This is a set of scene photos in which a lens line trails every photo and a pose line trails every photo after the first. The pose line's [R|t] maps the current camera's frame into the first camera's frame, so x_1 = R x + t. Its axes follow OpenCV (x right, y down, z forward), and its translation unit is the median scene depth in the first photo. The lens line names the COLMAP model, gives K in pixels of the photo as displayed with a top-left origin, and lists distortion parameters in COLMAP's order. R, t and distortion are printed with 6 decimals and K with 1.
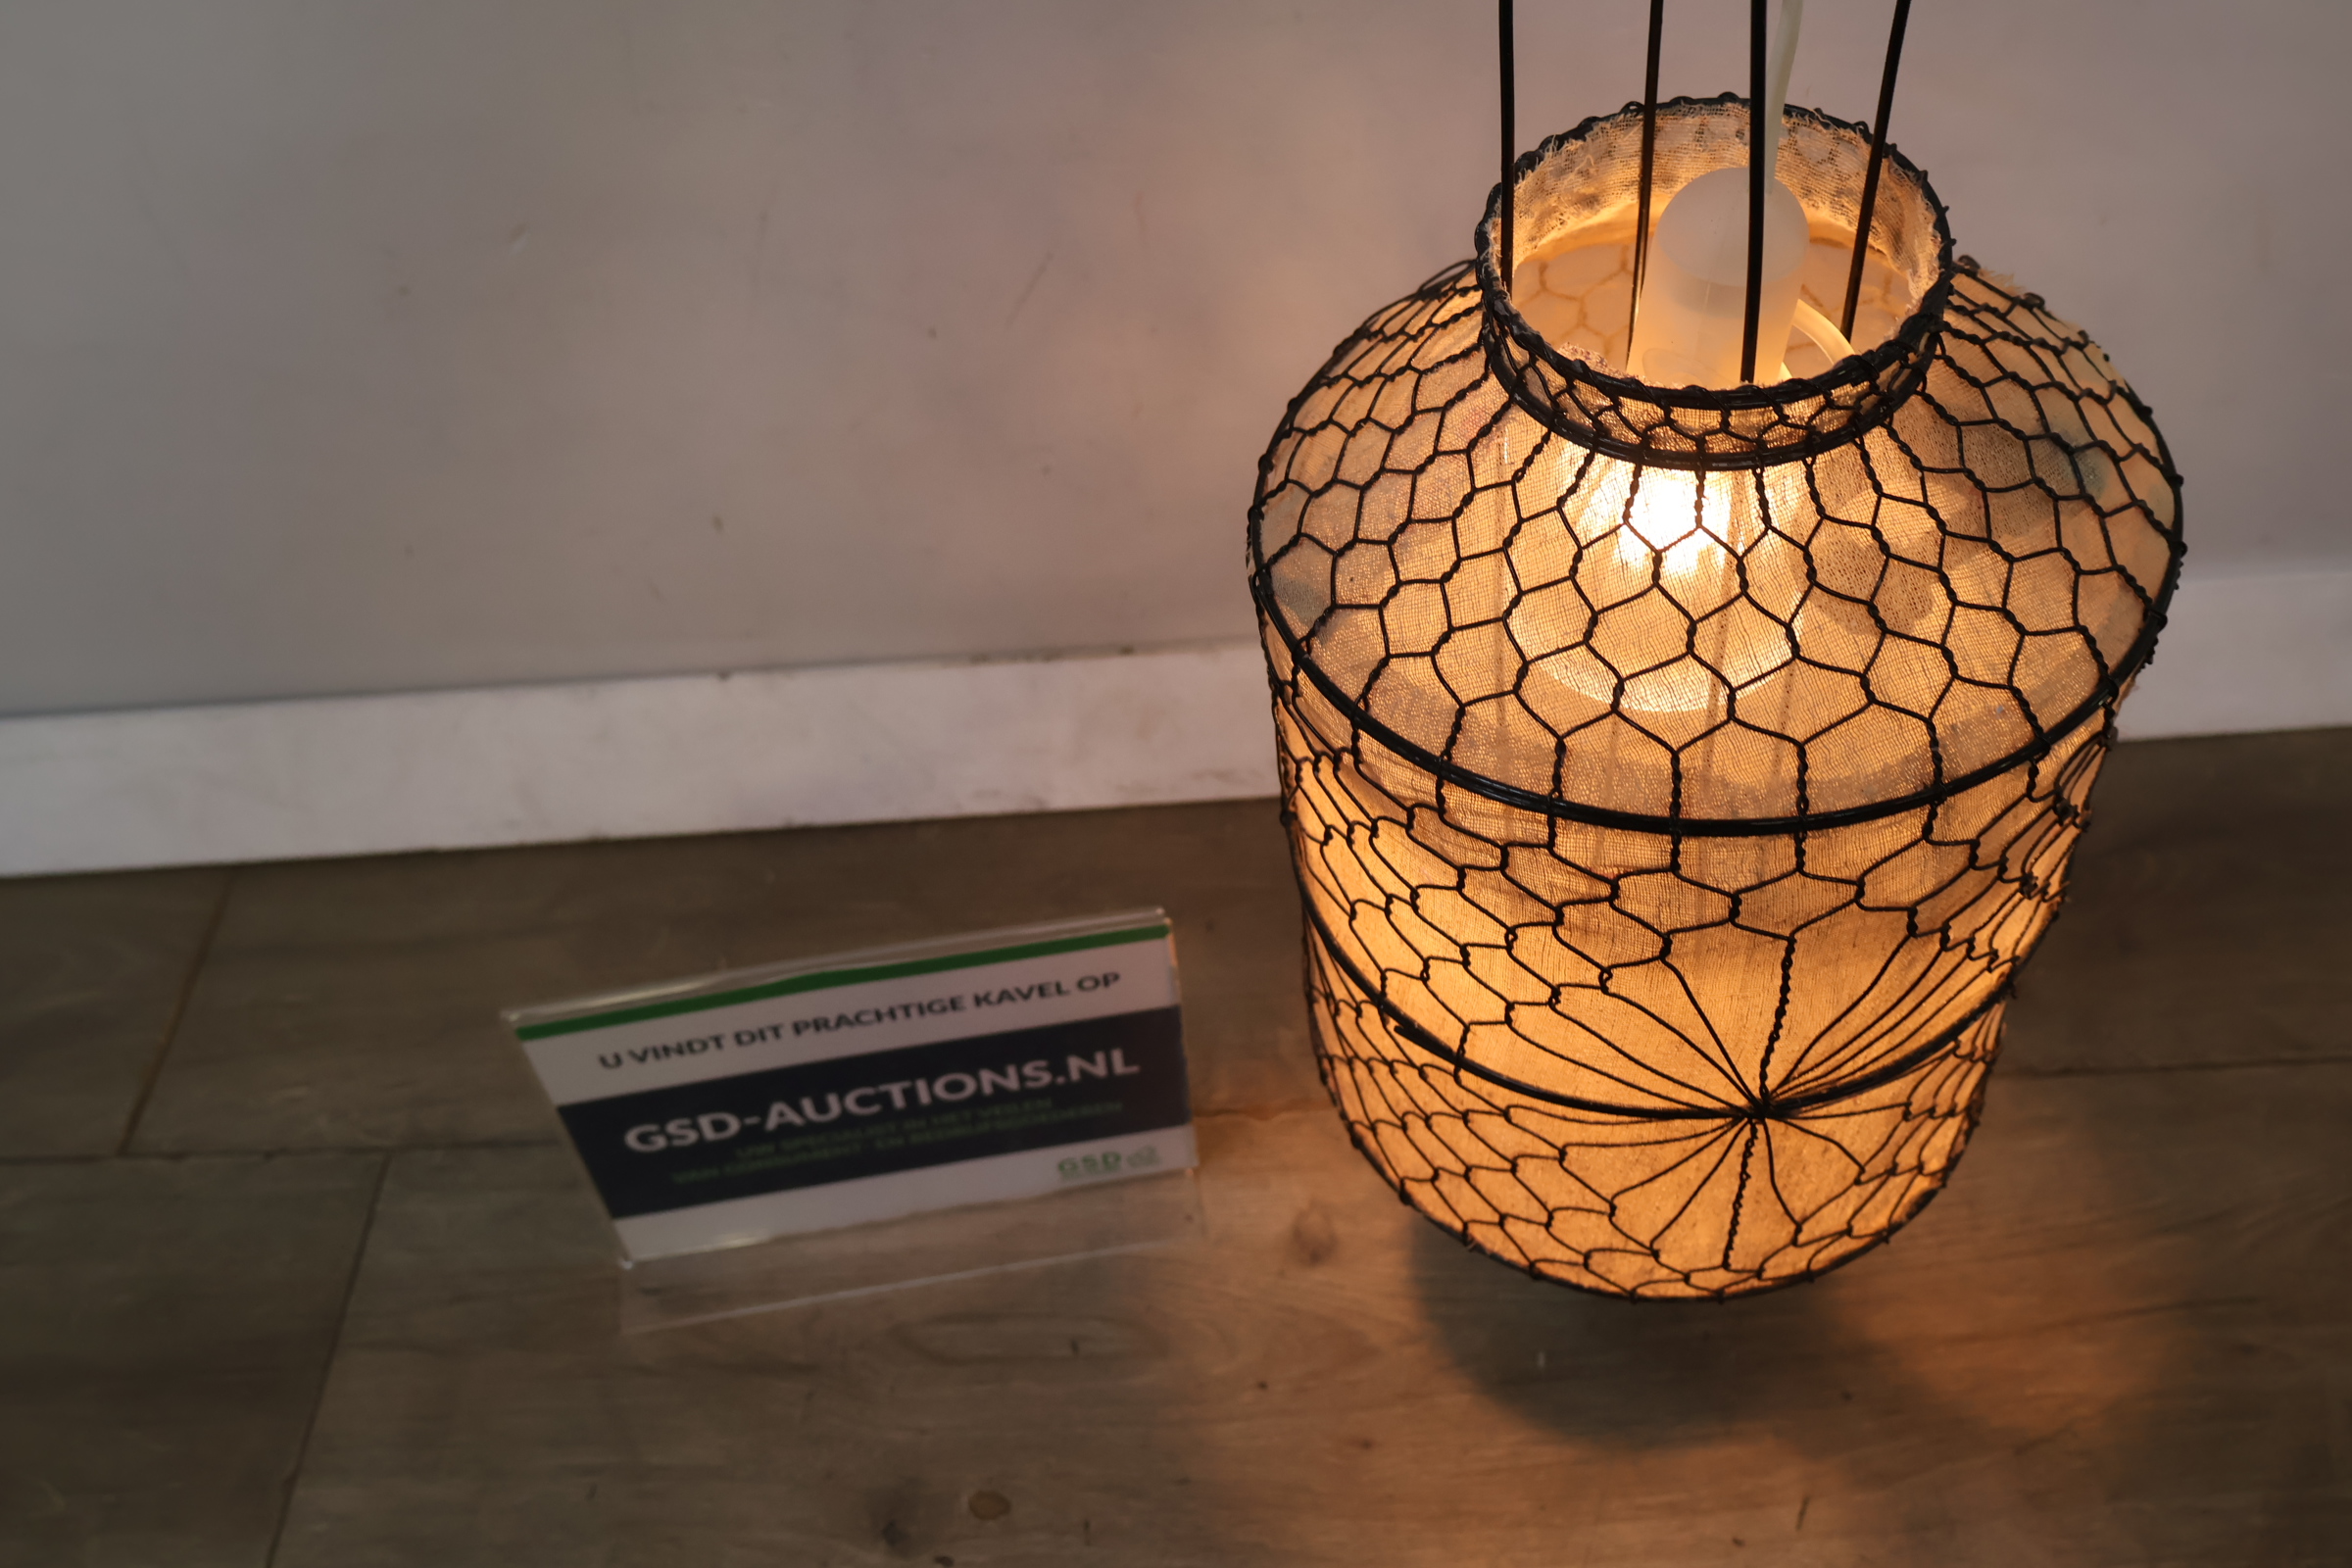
lens RADIAL K [[2145.4, 0, 1178.2], [0, 2145.4, 774.9], [0, 0, 1]] dist [0.018882, 0.000000]
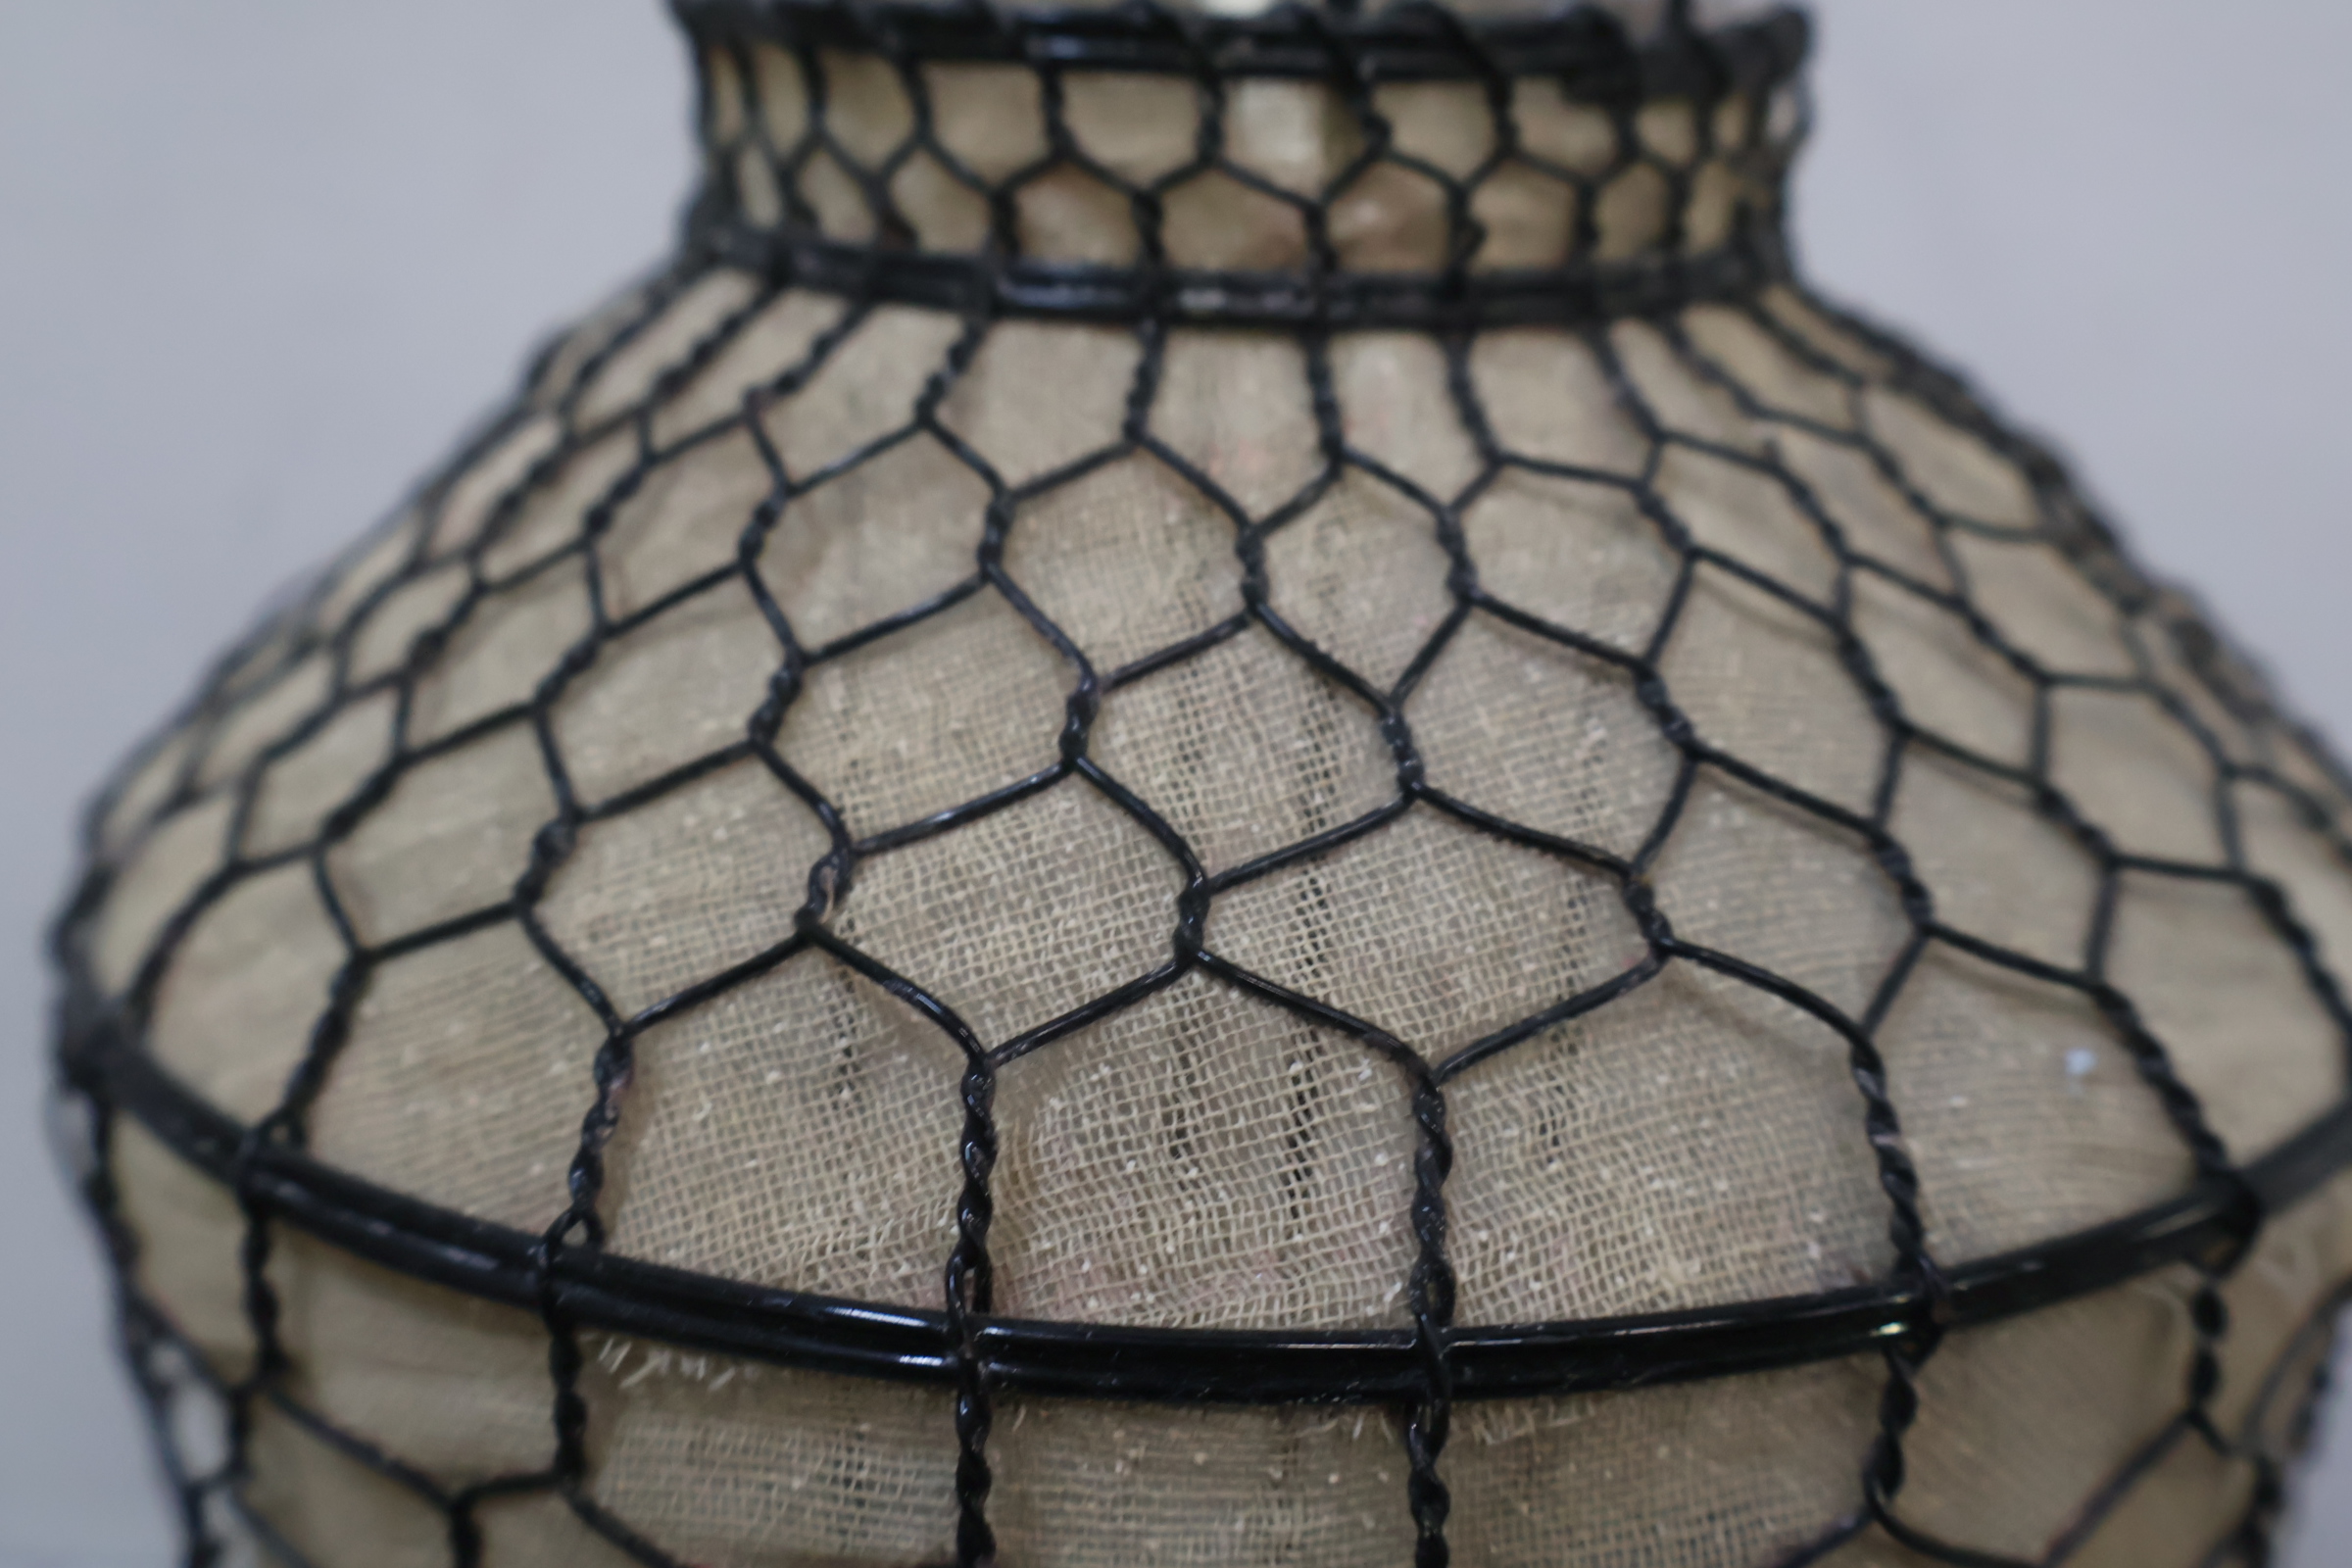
lens RADIAL K [[2145.4, 0, 1187.2], [0, 2145.4, 779.8], [0, 0, 1]] dist [0.018882, 0.000000]
pose [[0.990480, 0.118955, 0.069275, 0.232016], [-0.068144, 0.860962, -0.504084, 0.095202], [-0.119607, 0.494565, 0.860872, 0.733736]]
